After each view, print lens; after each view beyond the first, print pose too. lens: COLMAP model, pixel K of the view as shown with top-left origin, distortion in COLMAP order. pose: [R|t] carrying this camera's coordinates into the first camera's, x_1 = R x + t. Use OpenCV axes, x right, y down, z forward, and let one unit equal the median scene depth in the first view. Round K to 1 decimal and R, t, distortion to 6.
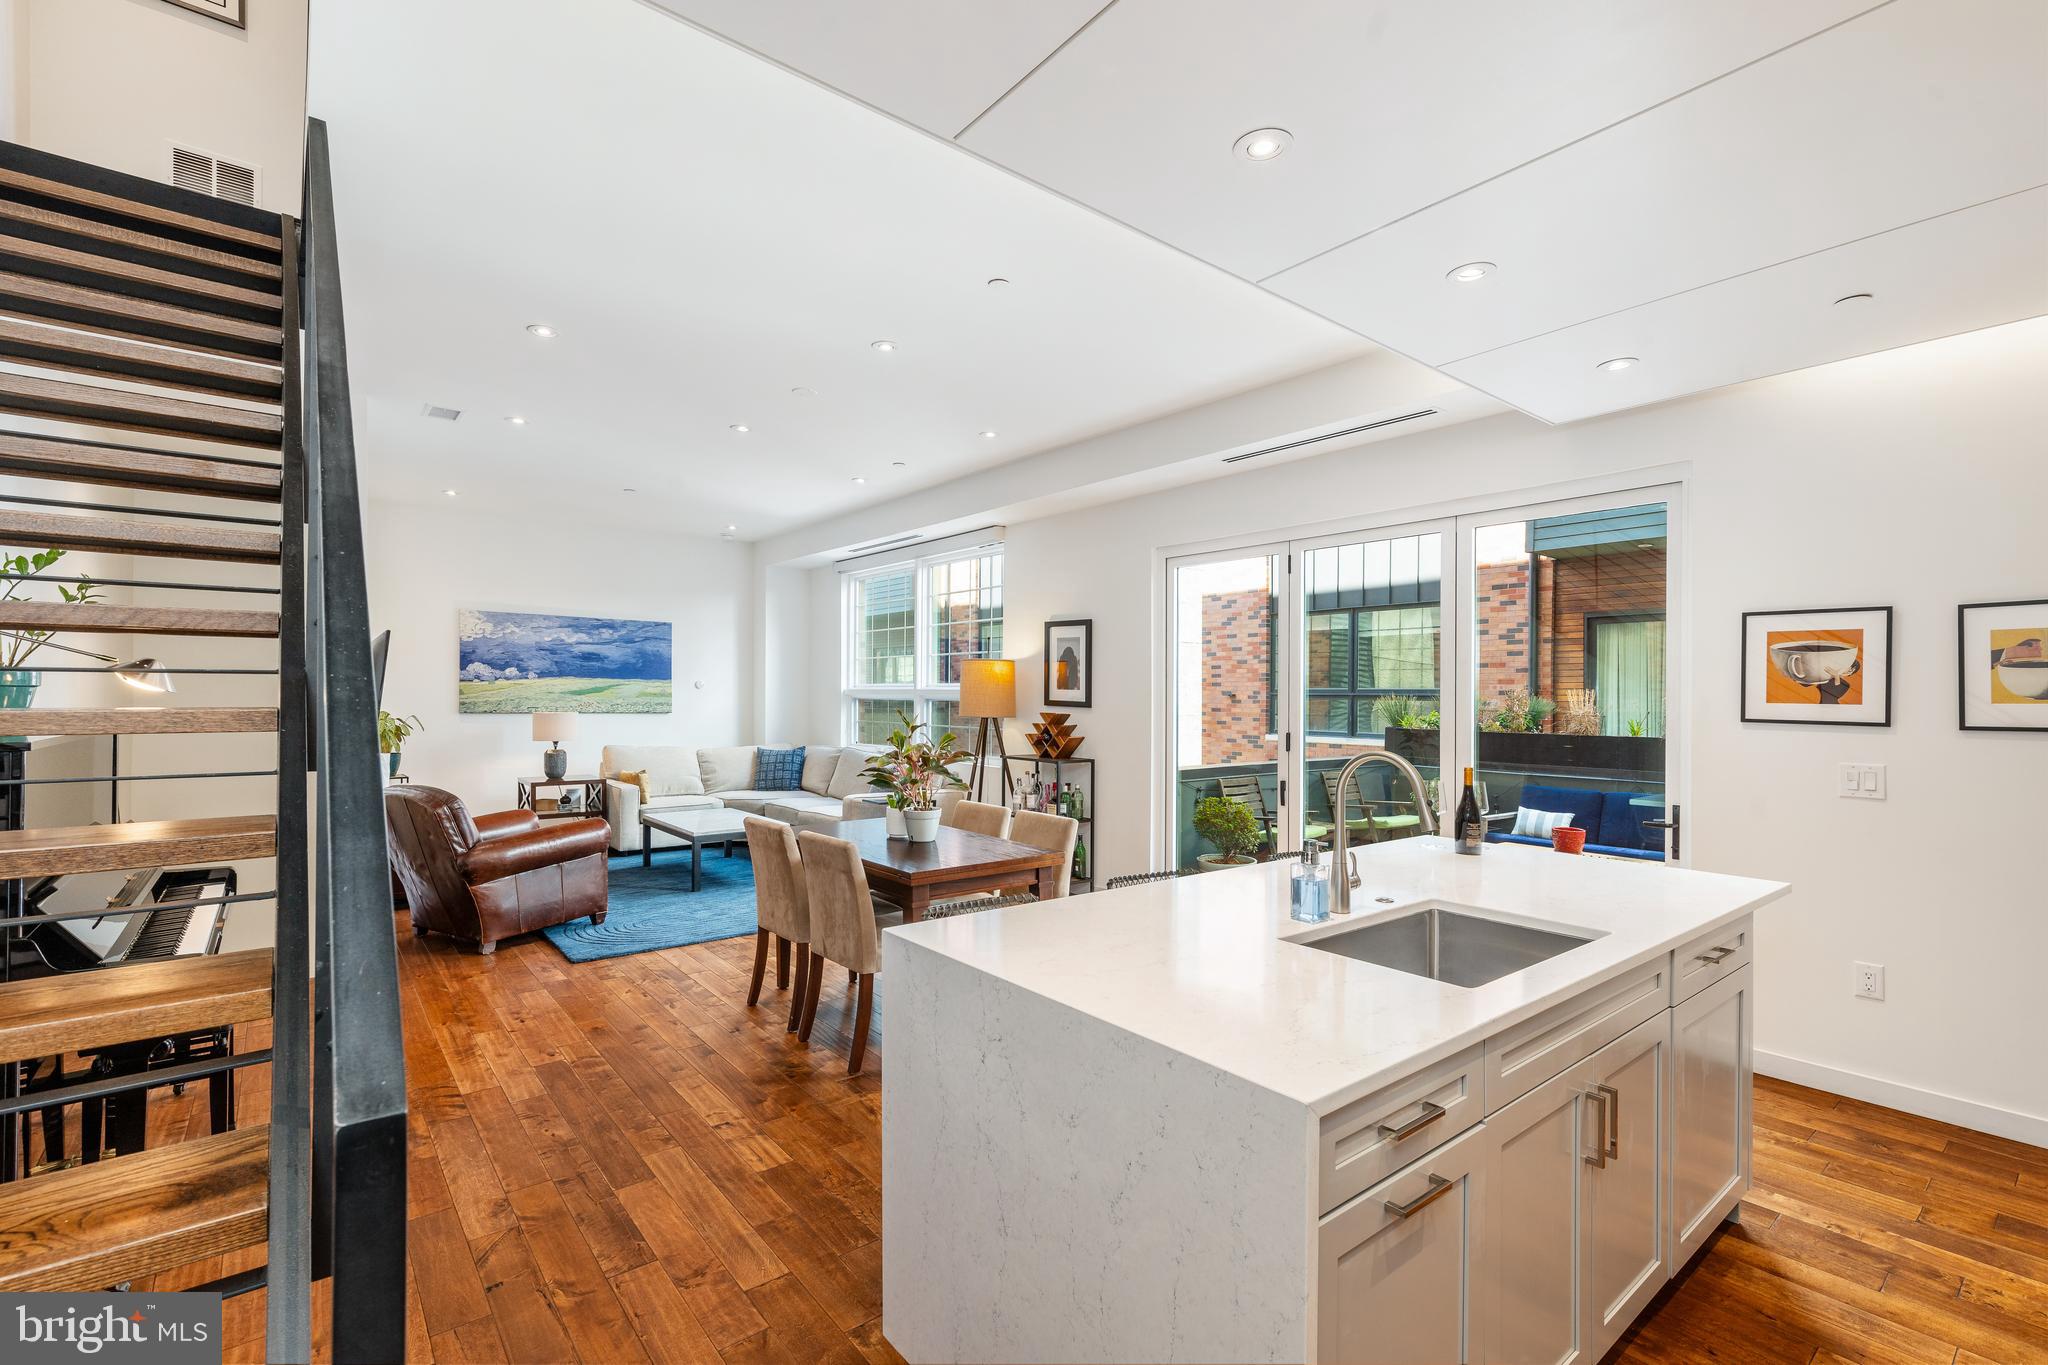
lens RADIAL K [[916.6, 0, 1024.0], [0, 916.6, 682.5], [0, 0, 1]] dist [0.002405, 0.000182]
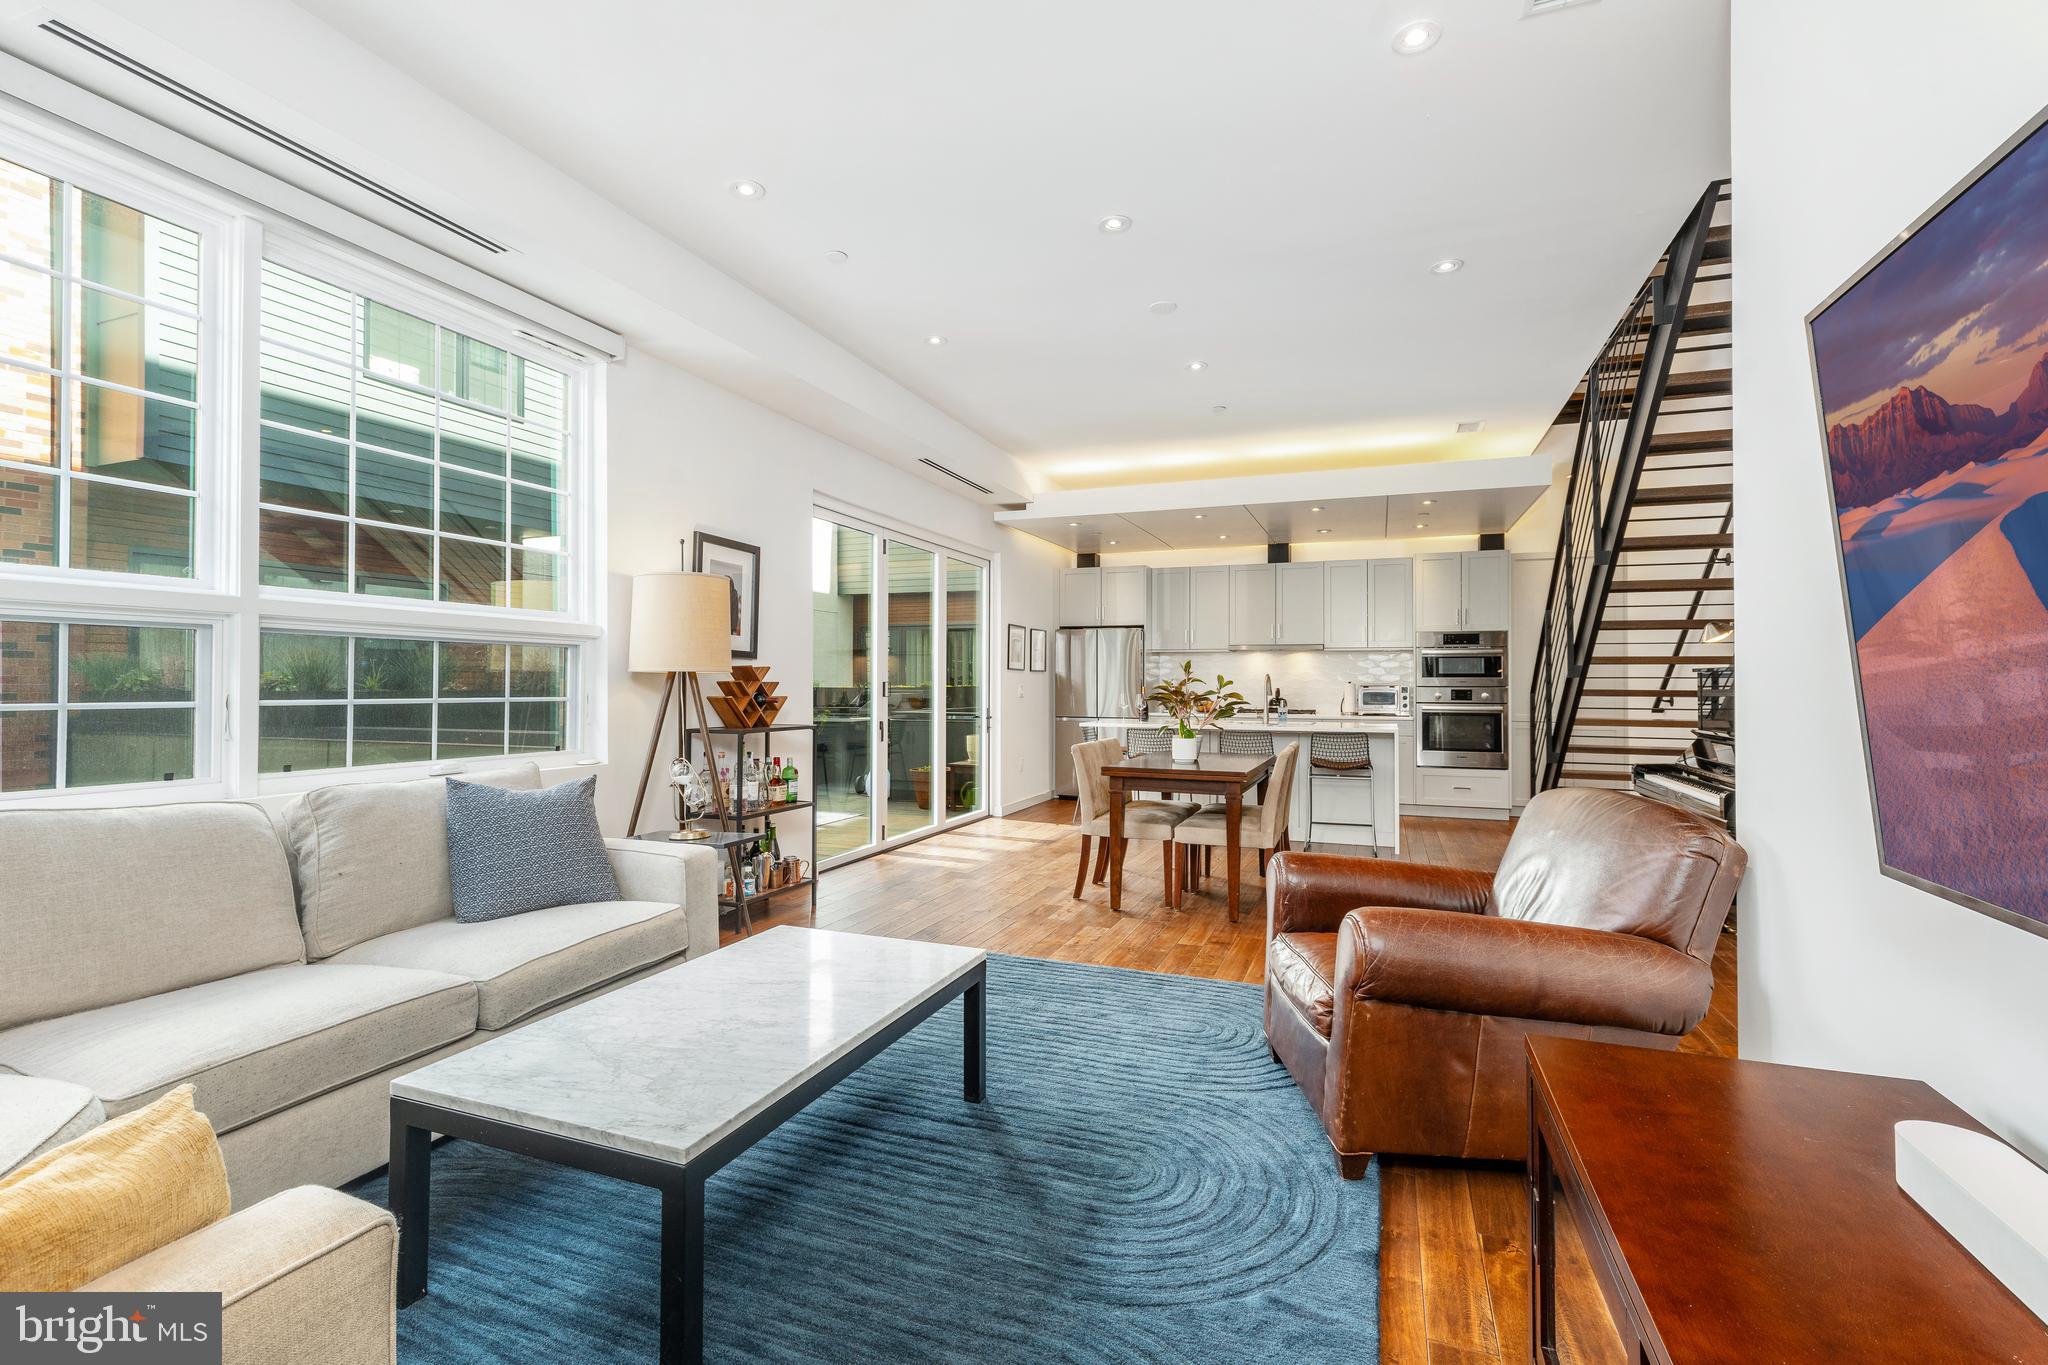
lens RADIAL K [[916.6, 0, 1024.0], [0, 916.6, 682.5], [0, 0, 1]] dist [0.002405, 0.000182]
pose [[-0.504764, -0.008511, 0.863215, -0.709760], [-0.017197, 0.999852, -0.000198, 0.041895], [-0.863086, -0.014945, -0.504836, 1.182438]]
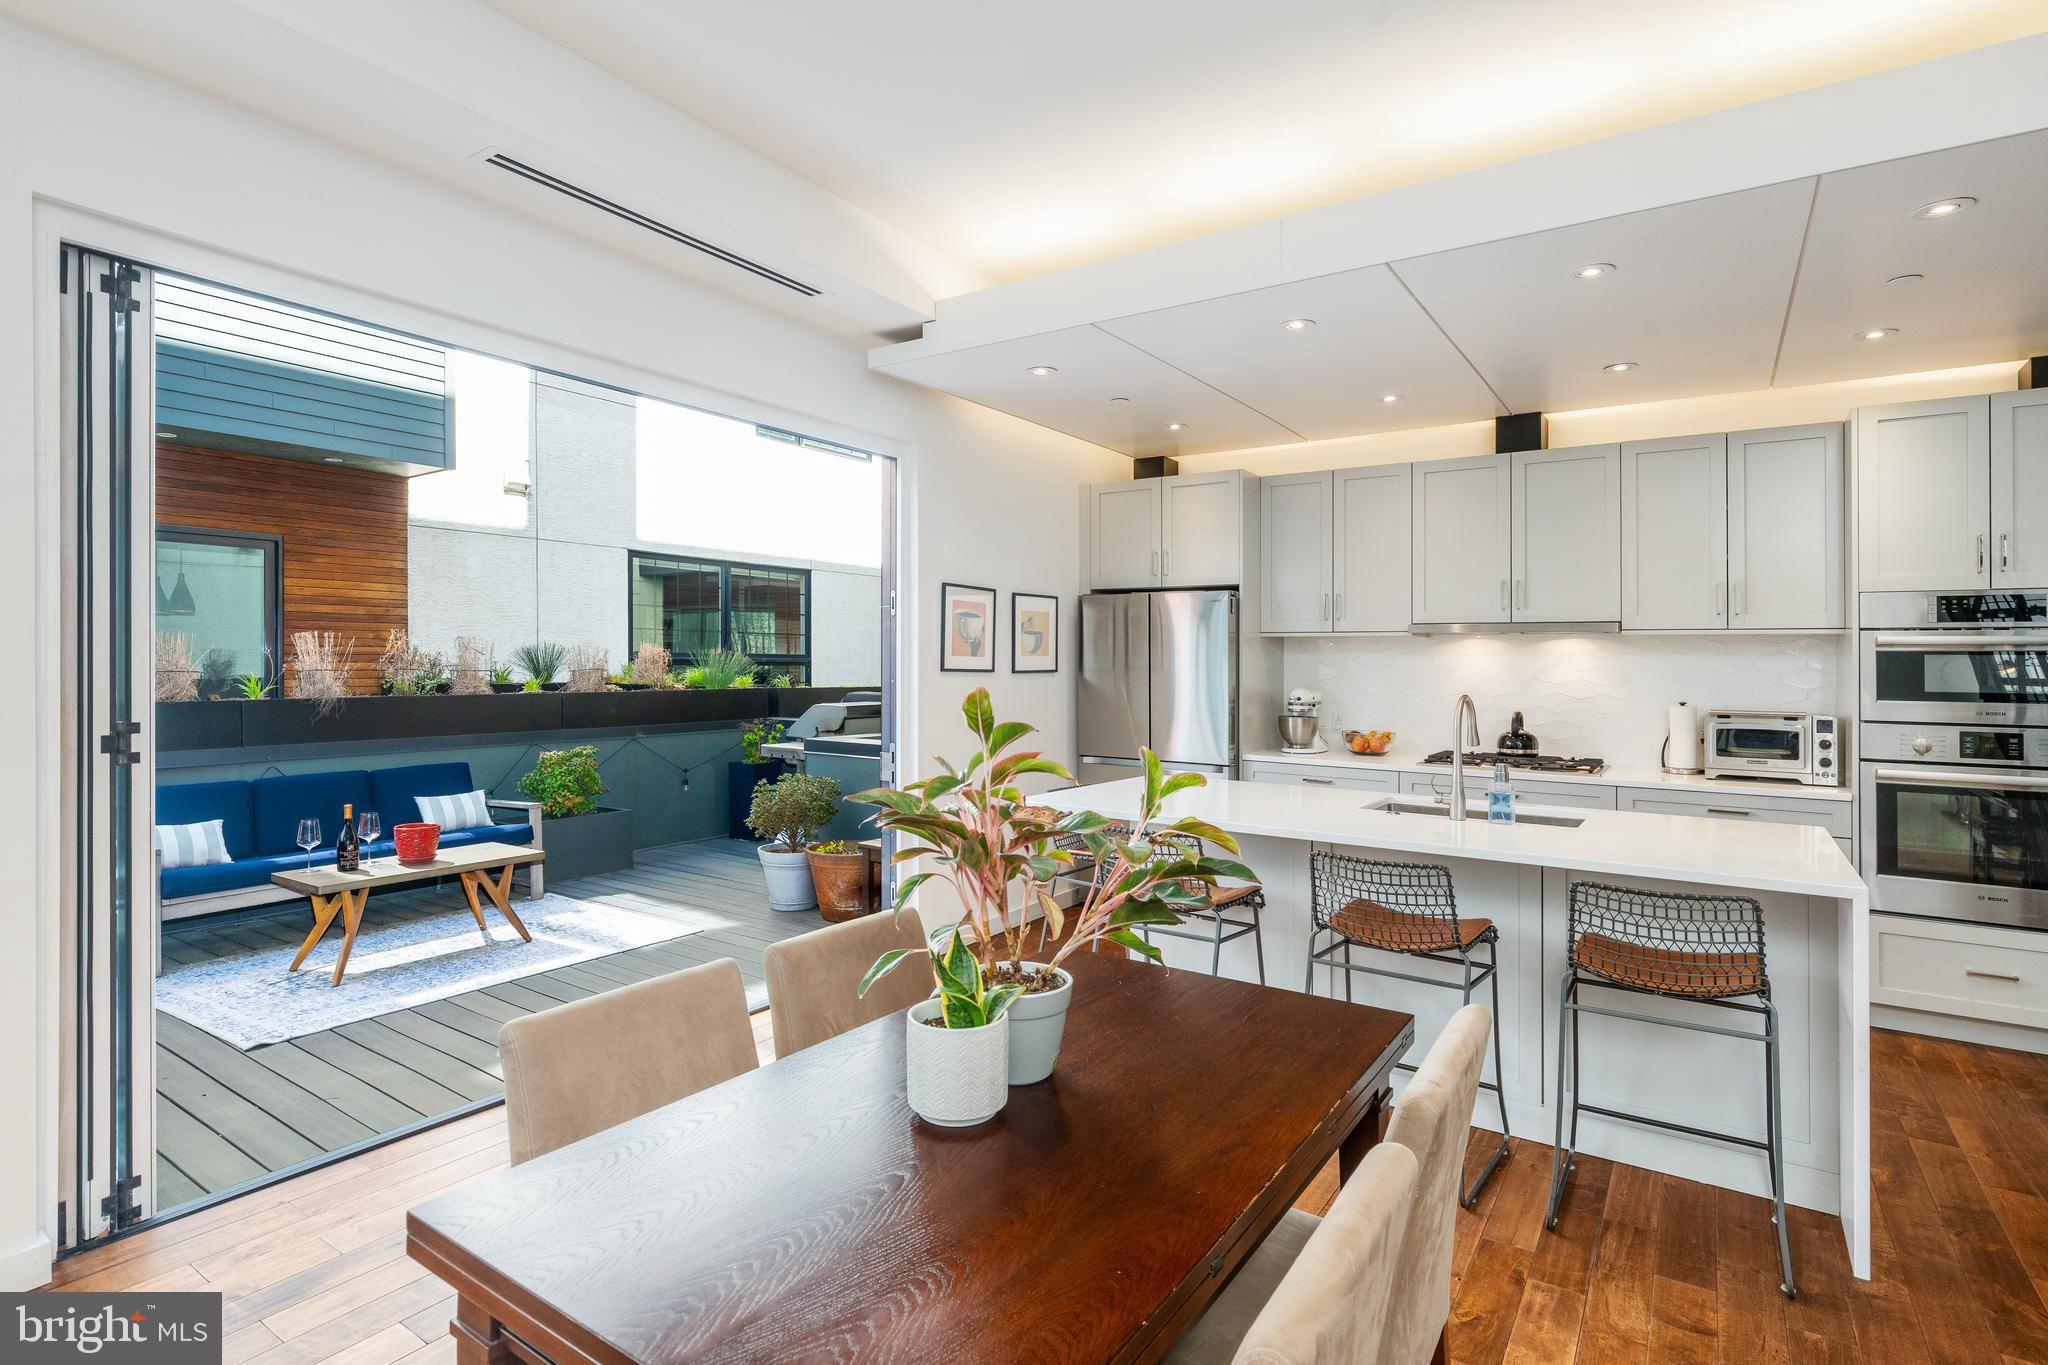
lens RADIAL K [[1013.1, 0, 1030.1], [0, 1013.1, 666.9], [0, 0, 1]] dist [-0.002565, -0.001722]
pose [[-0.294685, -0.014109, 0.955490, -0.299687], [-0.023594, 0.999694, 0.007485, 0.013090], [-0.955303, -0.020338, -0.294928, 0.699214]]
